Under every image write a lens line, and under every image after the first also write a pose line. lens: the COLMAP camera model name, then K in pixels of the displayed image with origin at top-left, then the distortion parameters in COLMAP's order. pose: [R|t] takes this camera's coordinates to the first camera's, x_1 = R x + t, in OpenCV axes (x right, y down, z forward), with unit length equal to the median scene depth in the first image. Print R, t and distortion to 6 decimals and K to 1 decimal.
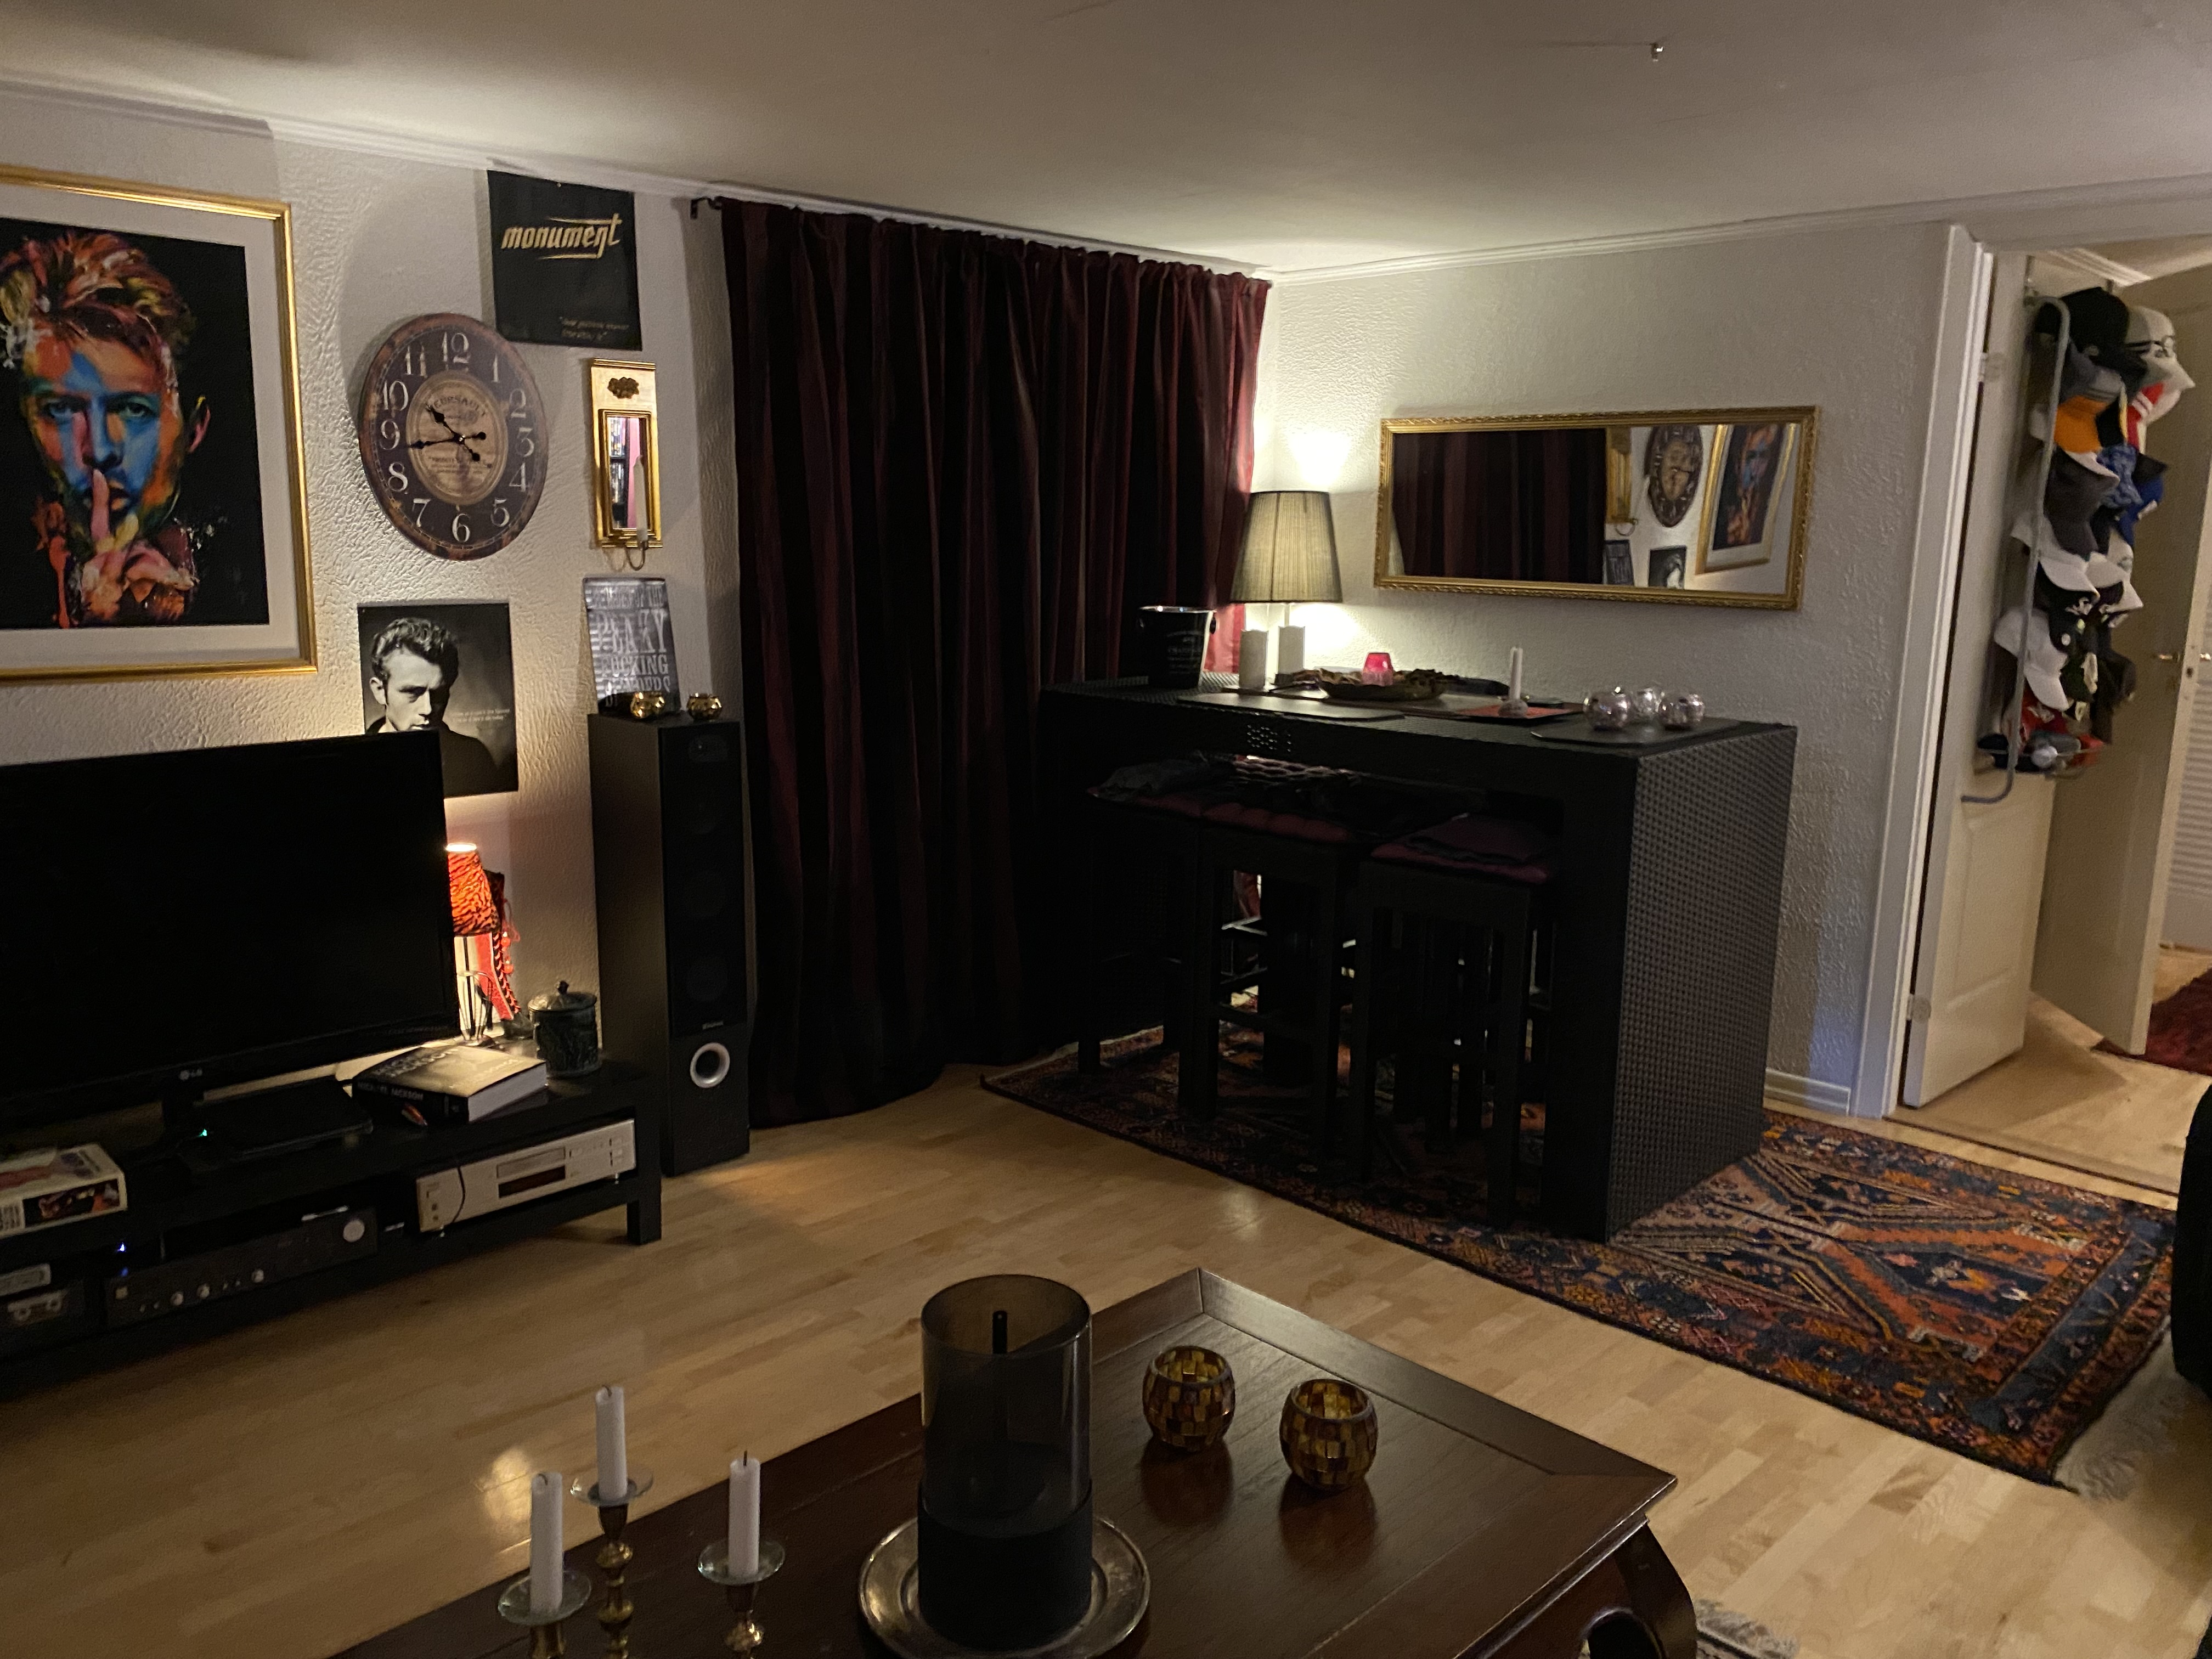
lens RADIAL K [[1686.4, 0, 1106.0], [0, 1686.4, 829.5], [0, 0, 1]] dist [0.007305, -0.016132]
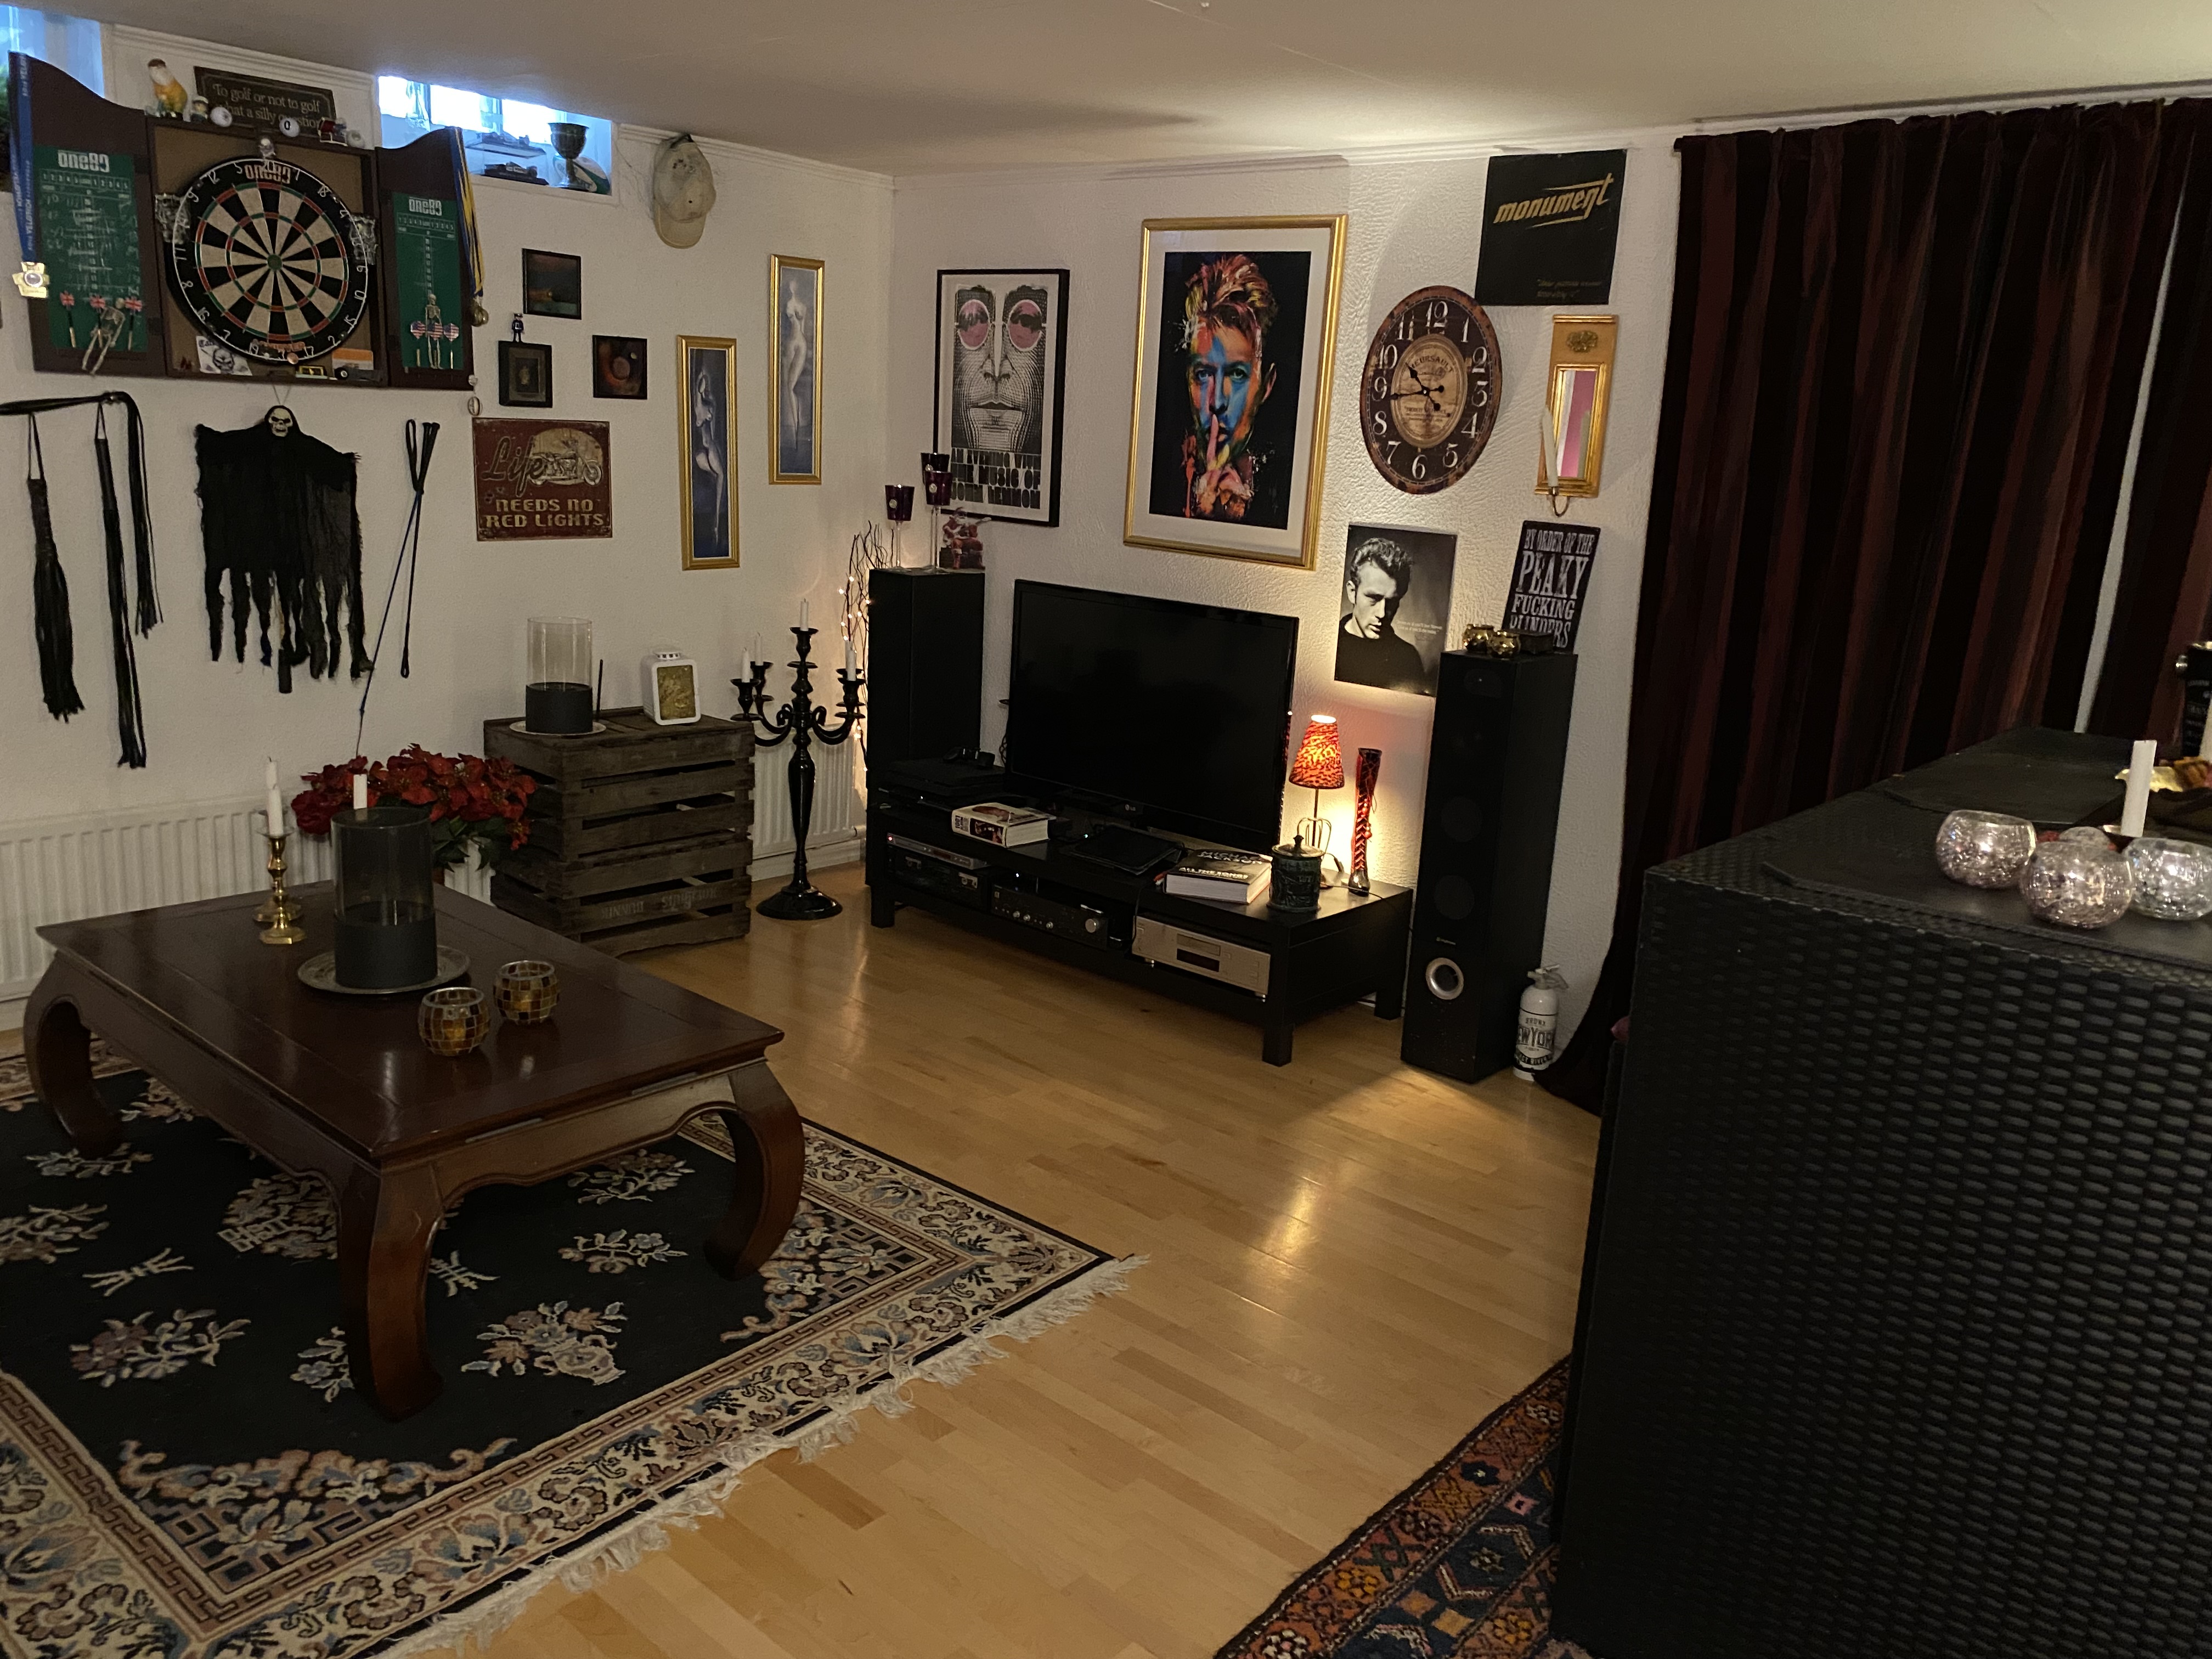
lens RADIAL K [[1686.4, 0, 1106.0], [0, 1686.4, 829.5], [0, 0, 1]] dist [0.007305, -0.016132]
pose [[0.104091, 0.220148, -0.969897, 0.825959], [-0.241579, 0.951586, 0.190065, -0.109733], [0.964782, 0.214522, 0.152235, 0.671184]]
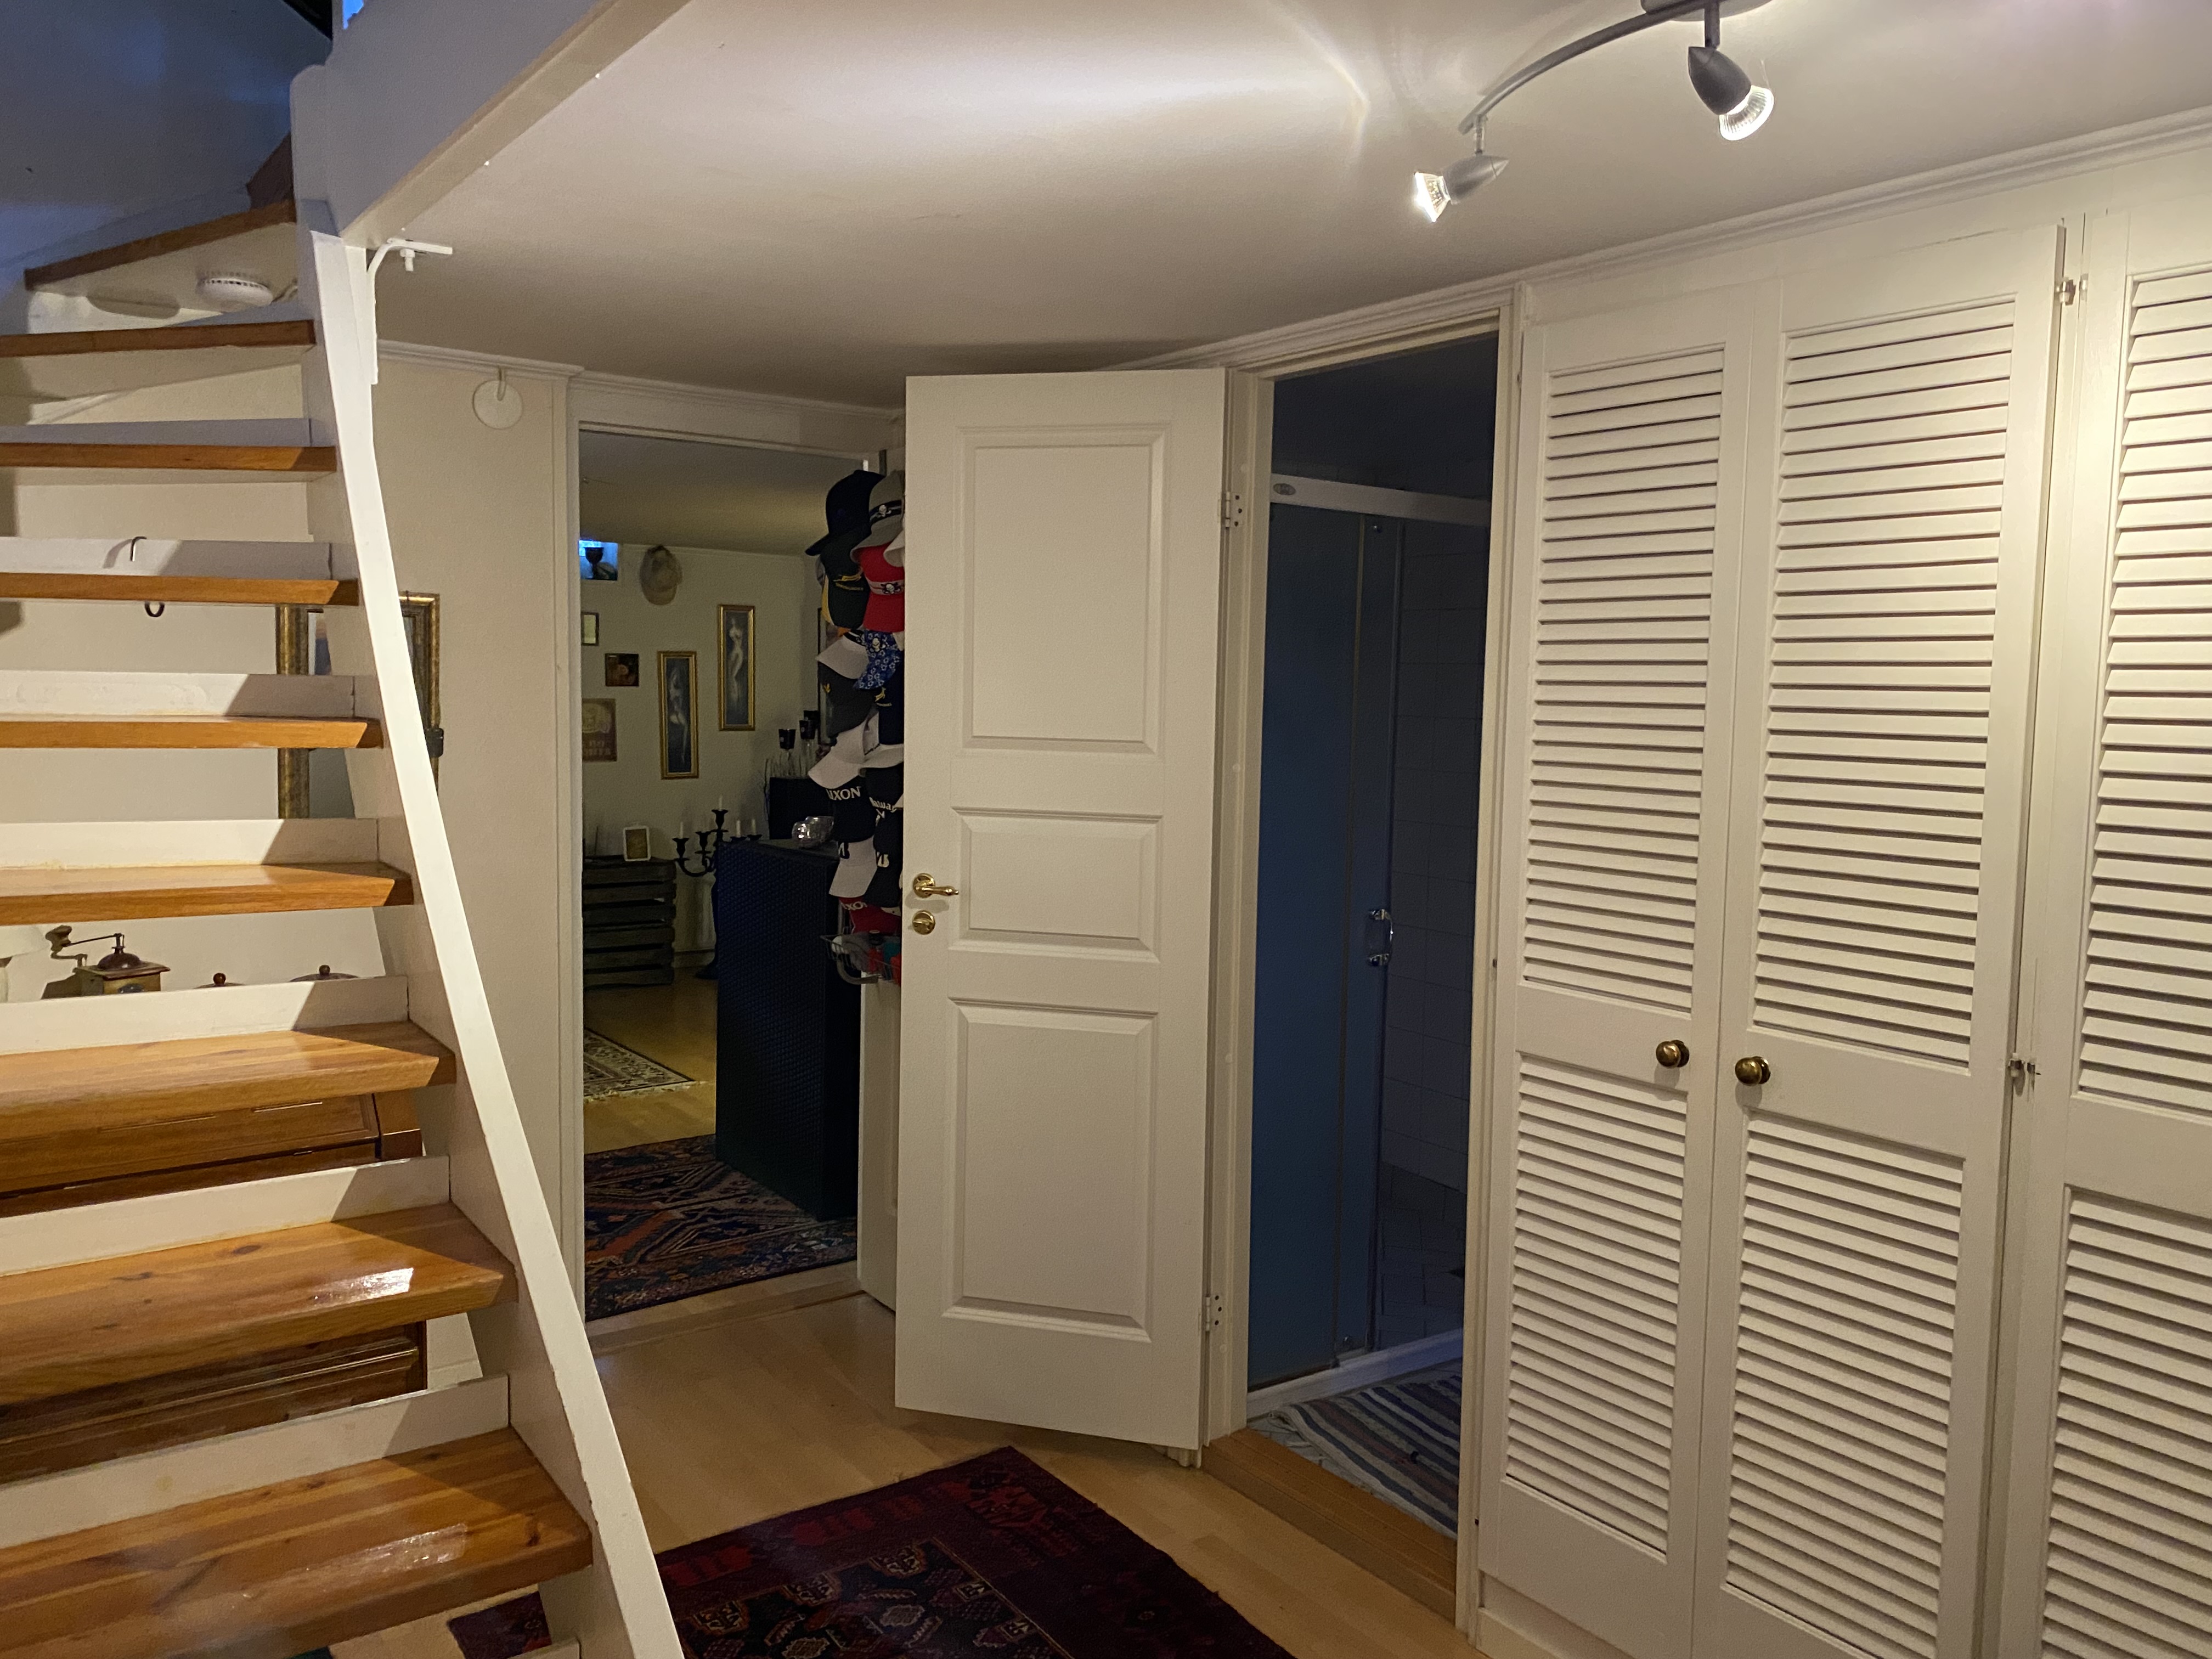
lens RADIAL K [[1686.4, 0, 1106.0], [0, 1686.4, 829.5], [0, 0, 1]] dist [0.007305, -0.016132]
pose [[-0.143116, 0.060650, -0.987846, 3.049621], [-0.206925, 0.974228, 0.089792, -0.449674], [0.967833, 0.217260, -0.126877, 2.597175]]
